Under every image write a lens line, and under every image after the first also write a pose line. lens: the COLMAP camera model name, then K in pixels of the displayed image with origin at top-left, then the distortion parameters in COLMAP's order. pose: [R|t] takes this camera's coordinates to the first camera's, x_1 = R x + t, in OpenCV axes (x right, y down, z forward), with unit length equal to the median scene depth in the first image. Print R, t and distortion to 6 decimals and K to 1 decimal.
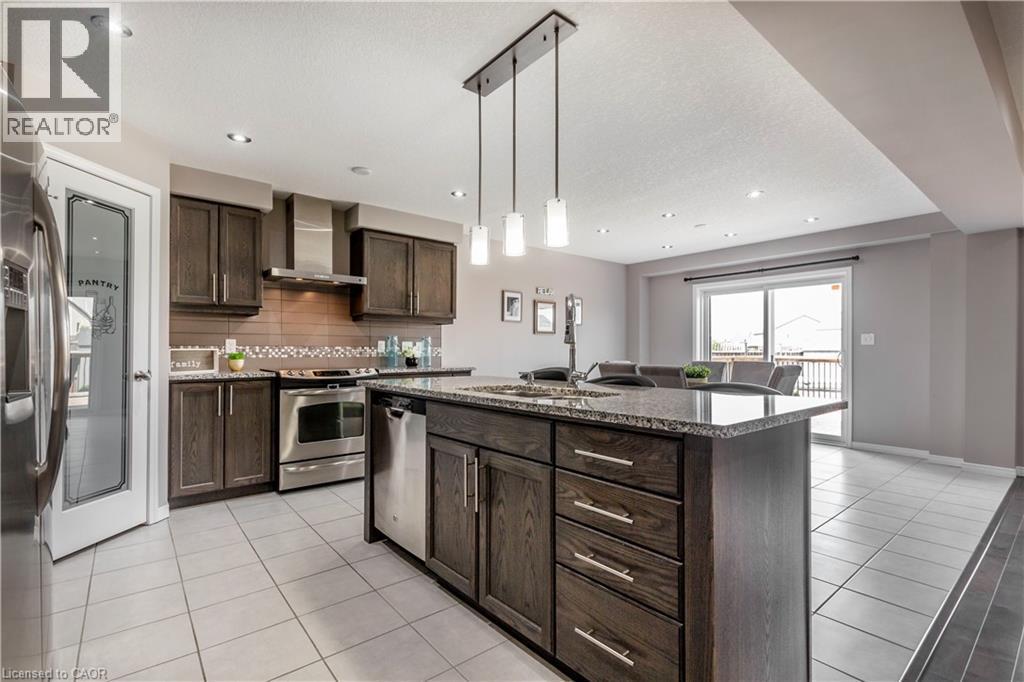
lens RADIAL K [[468.3, 0, 519.9], [0, 468.3, 349.2], [0, 0, 1]] dist [0.007304, -0.001541]
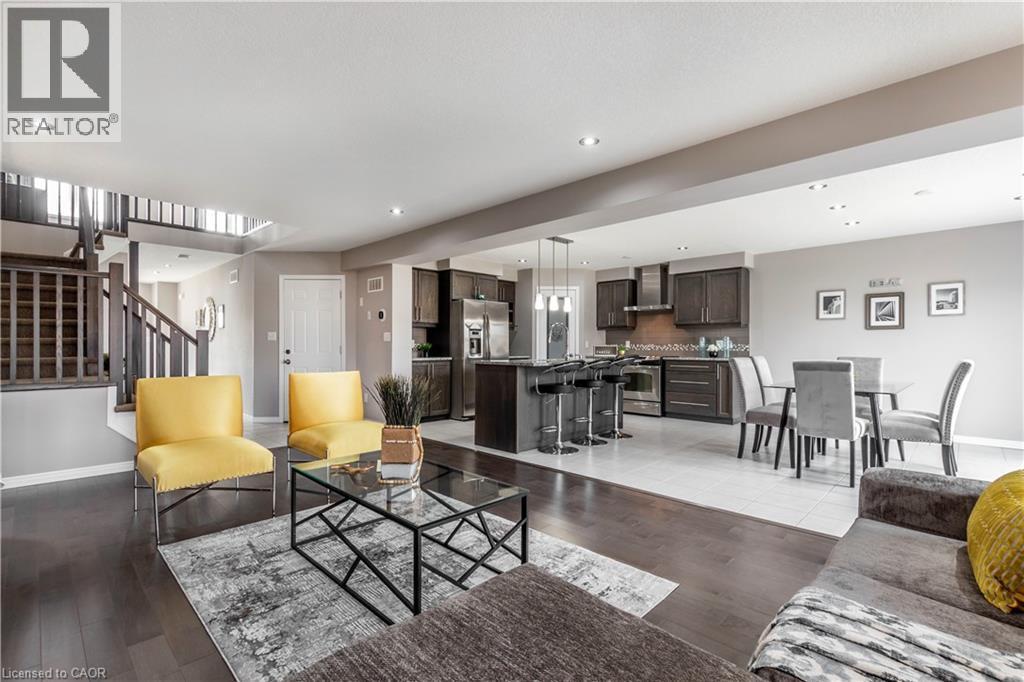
lens RADIAL K [[468.3, 0, 511.2], [0, 468.3, 345.1], [0, 0, 1]] dist [0.007304, -0.001541]
pose [[0.123602, -0.005819, -0.992315, 1.357907], [0.000826, 0.999983, -0.005761, 0.008199], [0.992332, -0.000107, 0.123605, 0.211377]]
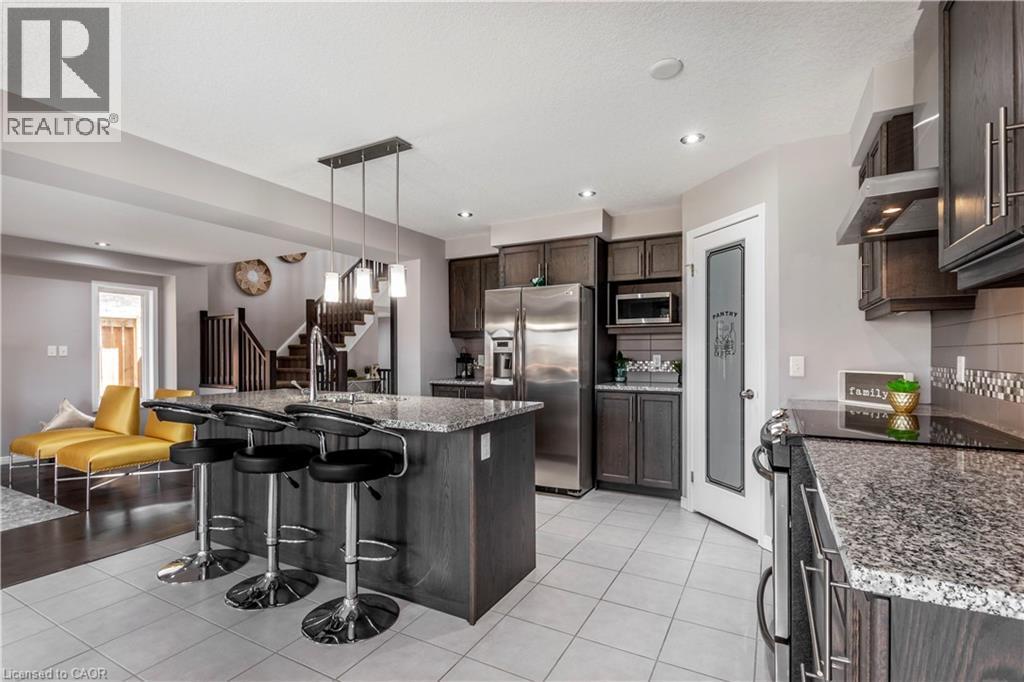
lens RADIAL K [[468.3, 0, 522.1], [0, 468.3, 356.3], [0, 0, 1]] dist [0.007304, -0.001541]
pose [[-0.917578, 0.001156, -0.397554, 0.049818], [-0.000518, 0.999991, 0.004103, -0.022301], [0.397555, 0.003971, -0.917570, 1.243197]]
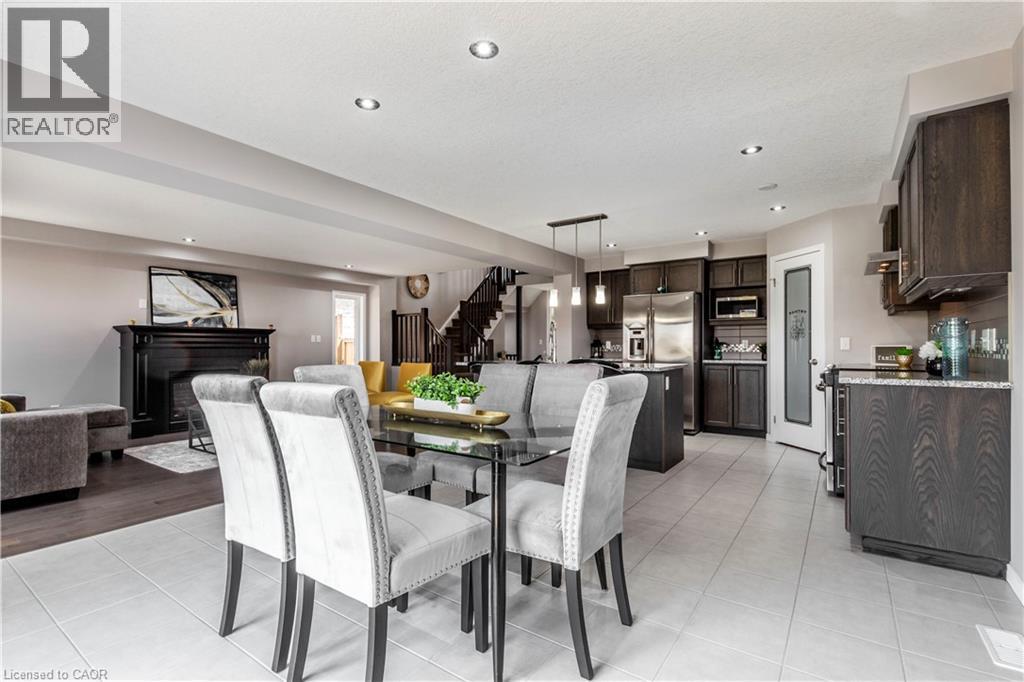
lens RADIAL K [[468.3, 0, 525.4], [0, 468.3, 346.7], [0, 0, 1]] dist [0.007304, -0.001541]
pose [[-0.953835, -0.001958, -0.300325, 0.475017], [-0.001021, 0.999994, -0.003278, 0.006530], [0.300330, -0.002820, -0.953831, 1.615007]]
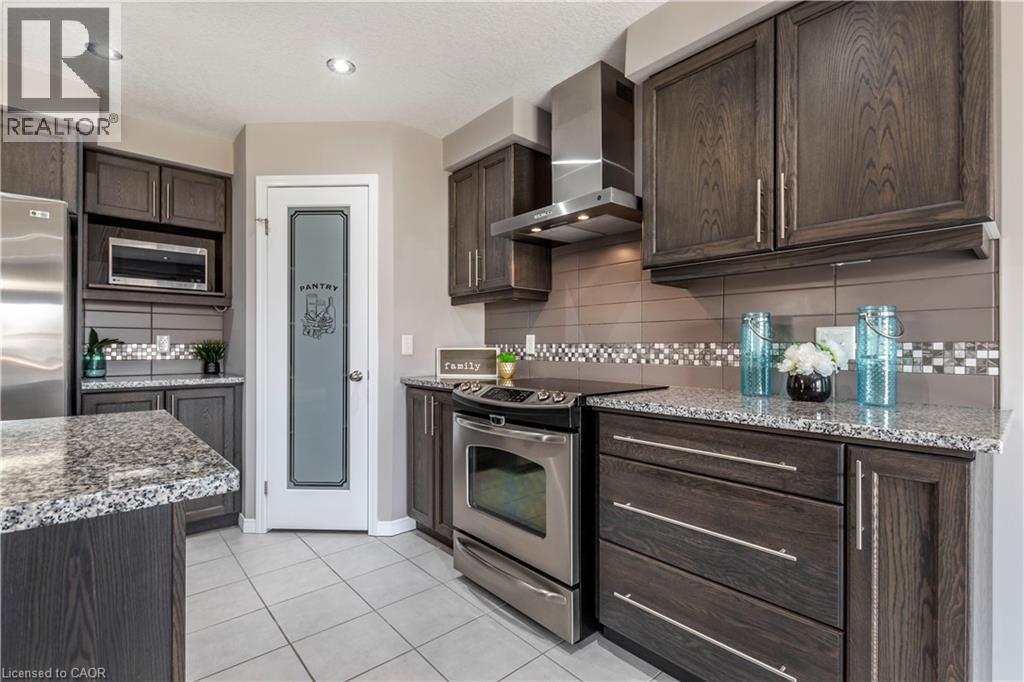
lens RADIAL K [[468.3, 0, 503.5], [0, 468.3, 347.8], [0, 0, 1]] dist [0.007304, -0.001541]
pose [[0.030582, -0.000511, -0.999532, 0.114983], [-0.000040, 1.000000, -0.000512, -0.000541], [0.999532, 0.000055, 0.030582, 0.900162]]
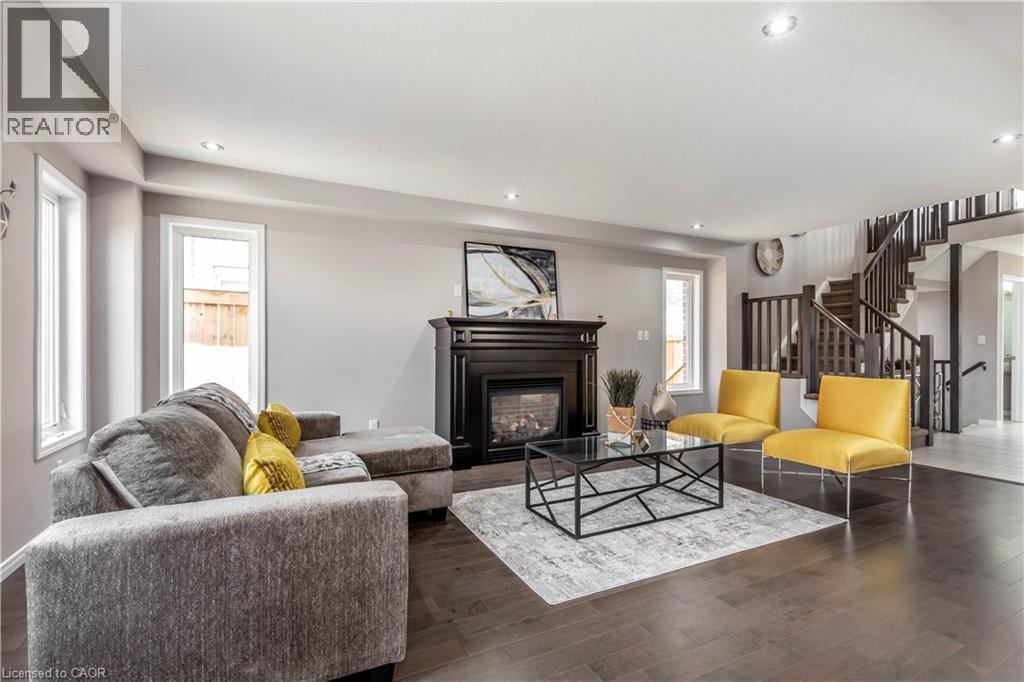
lens RADIAL K [[468.3, 0, 517.6], [0, 468.3, 347.3], [0, 0, 1]] dist [0.007304, -0.001541]
pose [[-0.979476, -0.005201, 0.201494, 0.801147], [-0.005328, 0.999986, -0.000085, 0.004884], [-0.201491, -0.001157, -0.979490, 0.941185]]
